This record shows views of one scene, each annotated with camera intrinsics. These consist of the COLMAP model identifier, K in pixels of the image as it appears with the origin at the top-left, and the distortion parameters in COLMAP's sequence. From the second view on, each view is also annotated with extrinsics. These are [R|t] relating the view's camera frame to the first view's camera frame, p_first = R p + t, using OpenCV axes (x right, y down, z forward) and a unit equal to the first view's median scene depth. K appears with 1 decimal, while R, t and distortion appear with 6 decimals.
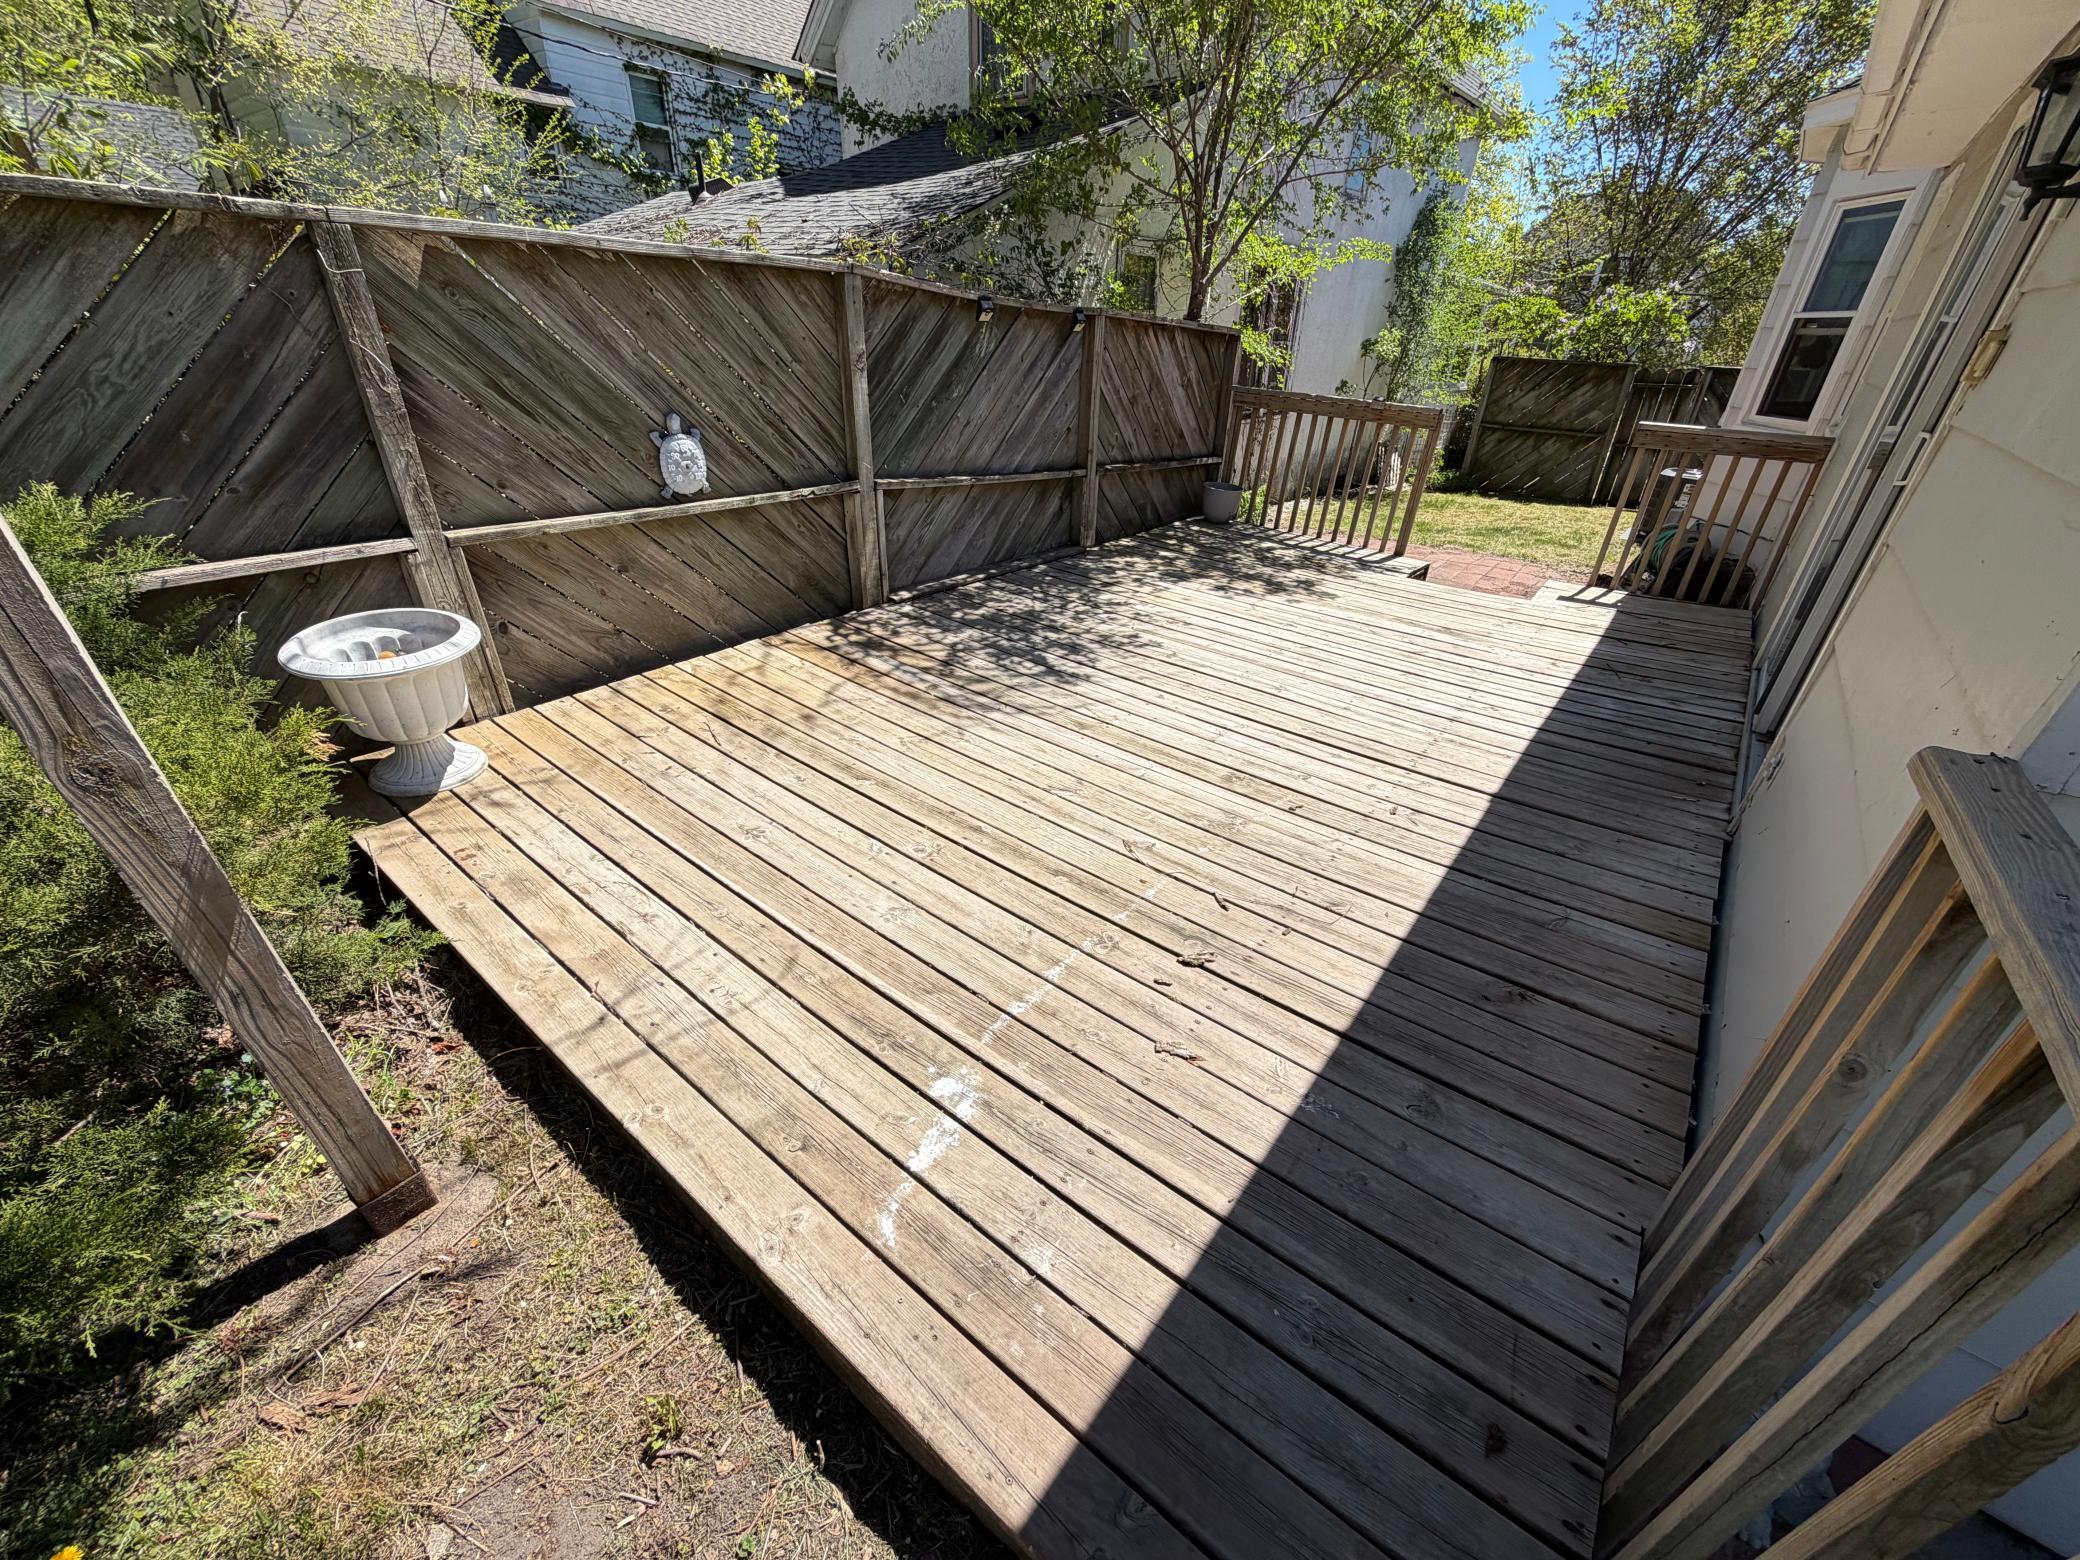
lens RADIAL K [[826.5, 0, 1033.4], [0, 826.5, 779.9], [0, 0, 1]] dist [-0.002682, 0.000033]
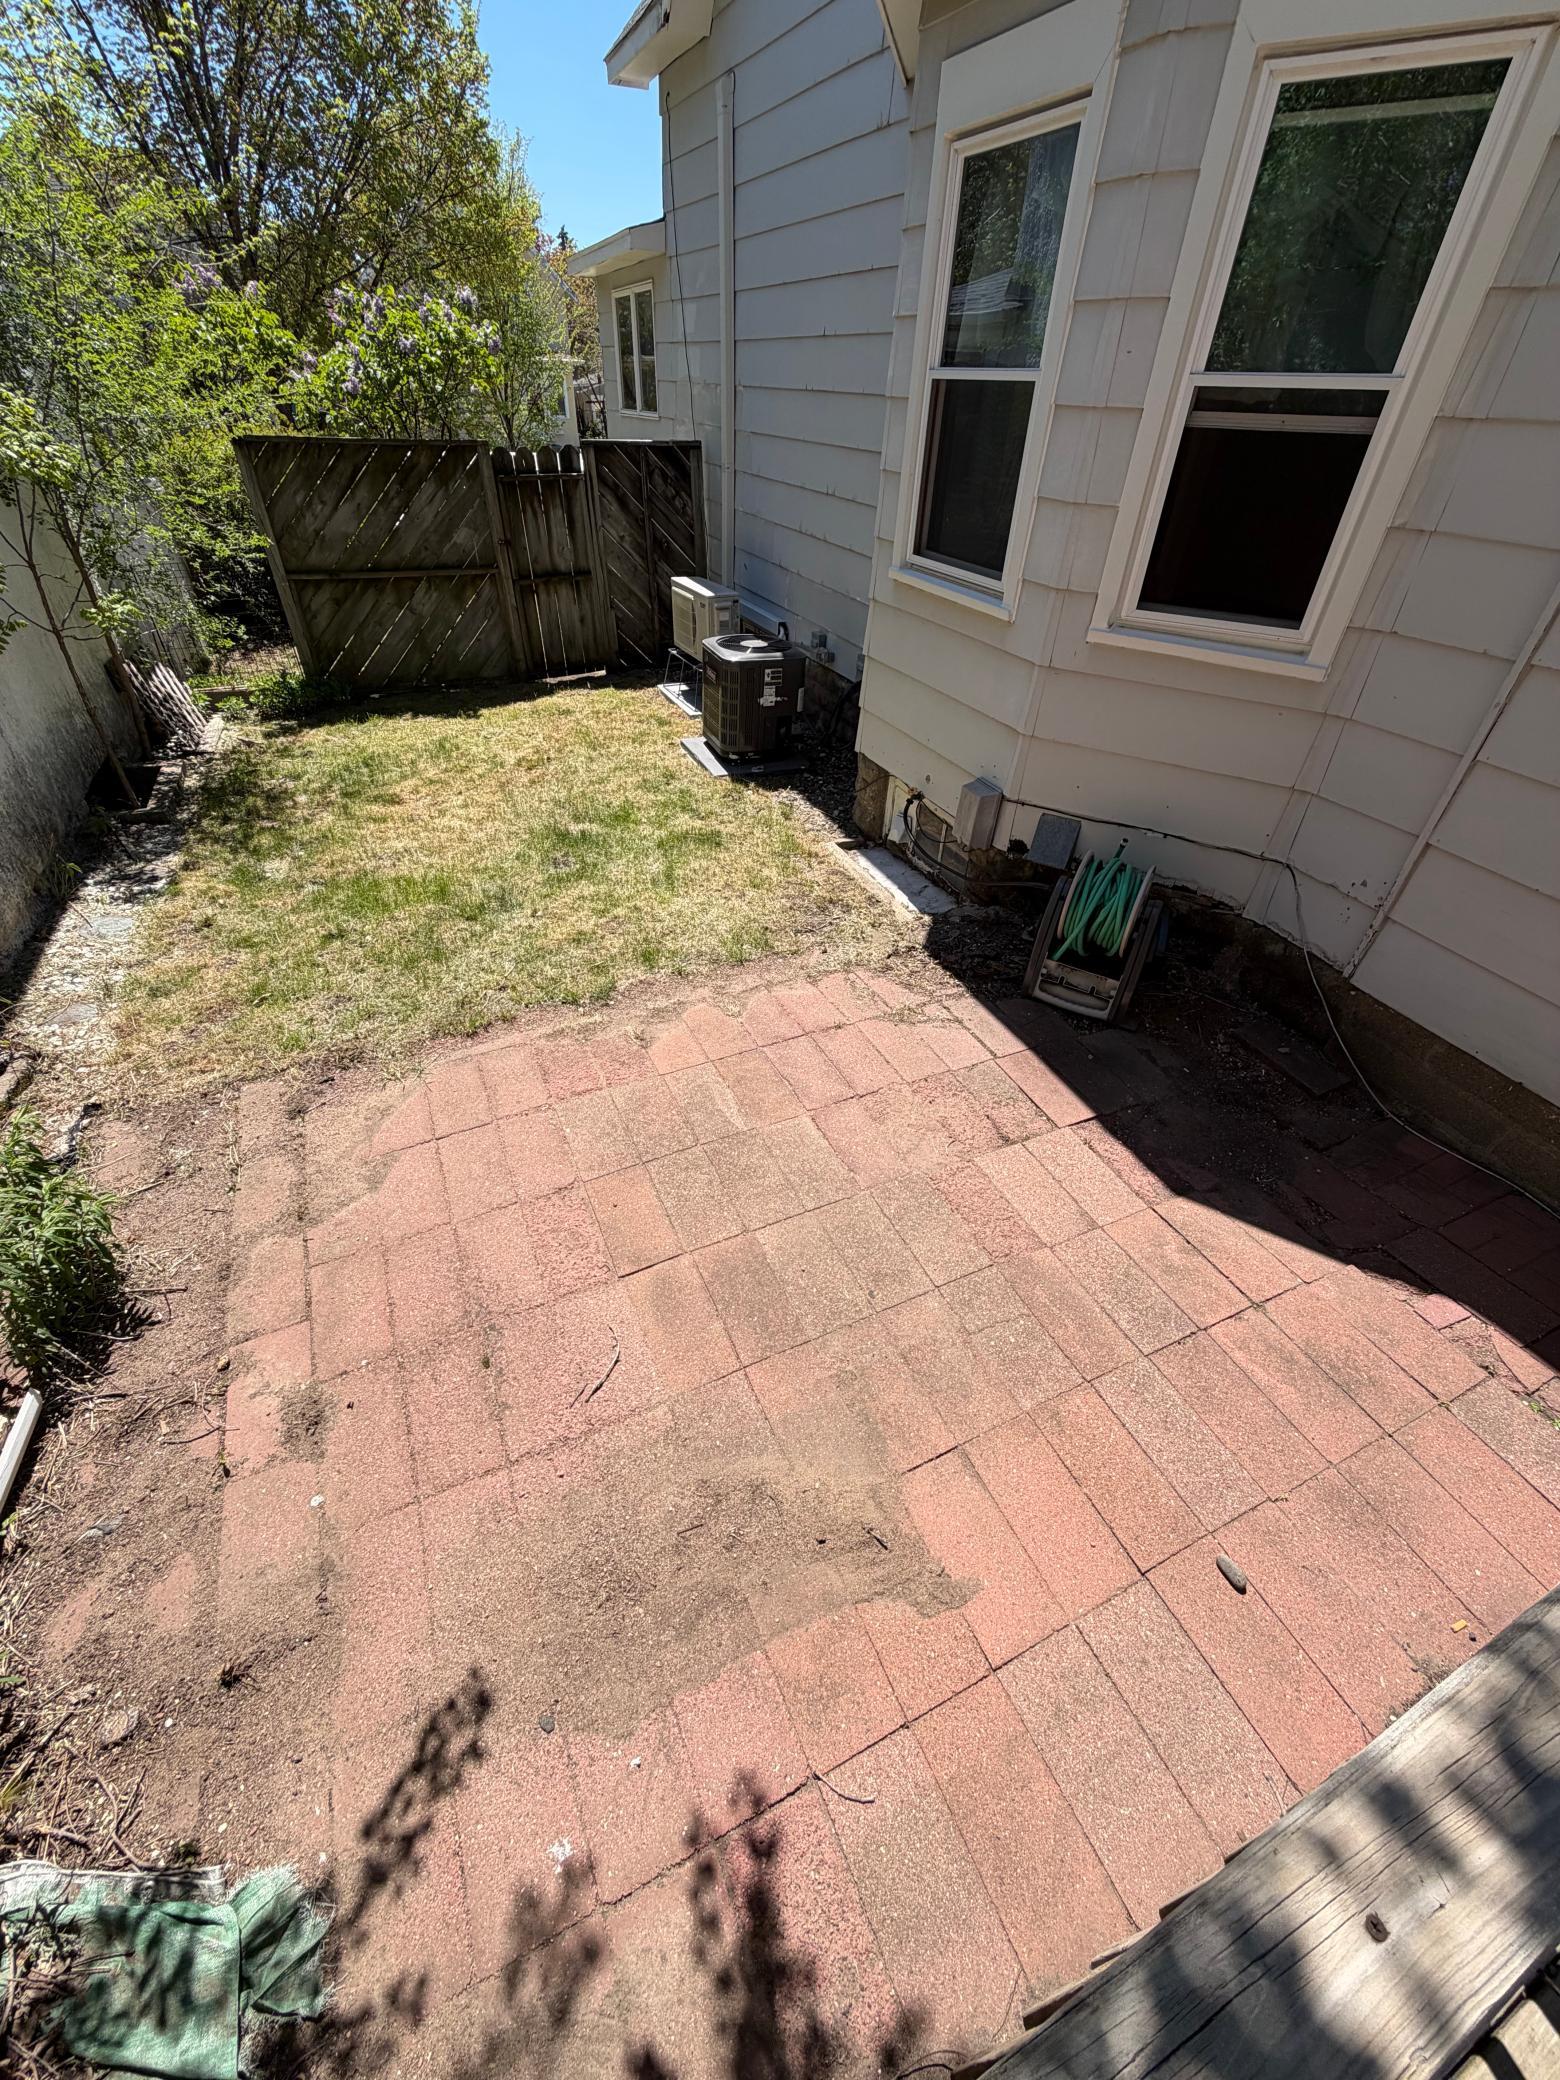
lens RADIAL K [[826.5, 0, 773.1], [0, 826.5, 1040.5], [0, 0, 1]] dist [-0.002682, 0.000033]
pose [[0.455808, -0.579665, 0.675446, 0.316966], [0.430265, 0.807802, 0.402898, -0.553985], [-0.779173, 0.106977, 0.617613, 0.942873]]
